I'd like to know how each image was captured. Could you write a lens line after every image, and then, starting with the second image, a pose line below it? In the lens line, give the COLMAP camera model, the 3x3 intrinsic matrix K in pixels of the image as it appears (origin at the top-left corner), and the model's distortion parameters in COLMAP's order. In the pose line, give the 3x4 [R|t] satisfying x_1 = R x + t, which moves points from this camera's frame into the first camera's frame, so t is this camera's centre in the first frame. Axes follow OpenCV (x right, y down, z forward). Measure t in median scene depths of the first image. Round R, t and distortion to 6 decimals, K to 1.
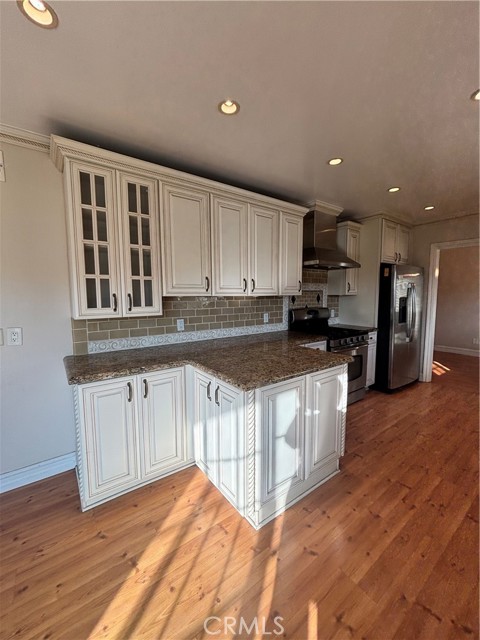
lens RADIAL K [[260.9, 0, 240.2], [0, 260.9, 318.8], [0, 0, 1]] dist [0.000478, -0.000273]
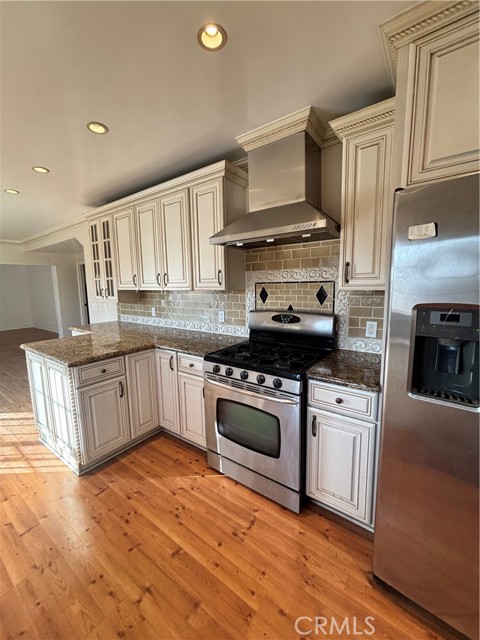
lens RADIAL K [[260.9, 0, 239.5], [0, 260.9, 319.2], [0, 0, 1]] dist [0.000478, -0.000273]
pose [[0.300013, 0.119865, -0.946374, 1.226969], [-0.081029, 0.991691, 0.099918, -0.112701], [0.950488, 0.046707, 0.307232, 1.092063]]
